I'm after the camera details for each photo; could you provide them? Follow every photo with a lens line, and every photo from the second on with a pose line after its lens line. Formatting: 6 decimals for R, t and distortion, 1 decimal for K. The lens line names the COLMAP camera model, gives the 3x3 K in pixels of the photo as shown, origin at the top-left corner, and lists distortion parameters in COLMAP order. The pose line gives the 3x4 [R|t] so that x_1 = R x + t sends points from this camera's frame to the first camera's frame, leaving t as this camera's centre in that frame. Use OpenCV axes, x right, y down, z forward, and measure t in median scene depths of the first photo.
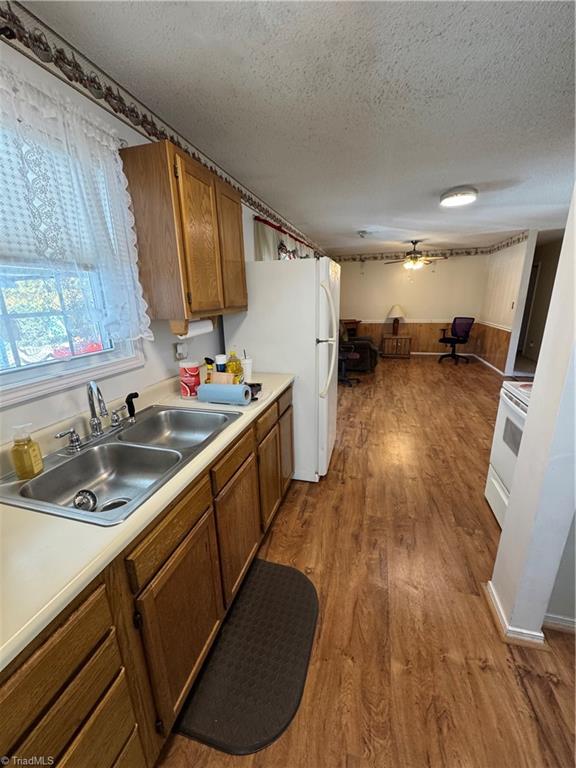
lens RADIAL K [[307.0, 0, 287.3], [0, 307.0, 380.6], [0, 0, 1]] dist [-0.002405, 0.000719]
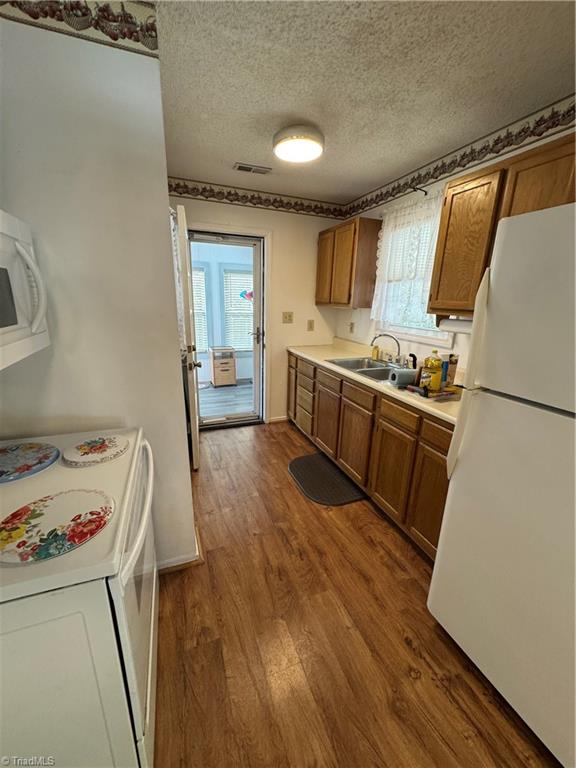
lens RADIAL K [[307.0, 0, 287.6], [0, 307.0, 385.2], [0, 0, 1]] dist [-0.002405, 0.000719]
pose [[-0.794273, 0.172995, -0.582411, 0.700573], [-0.164434, 0.861620, 0.480179, -0.335147], [0.584886, 0.477161, -0.655916, 1.209244]]
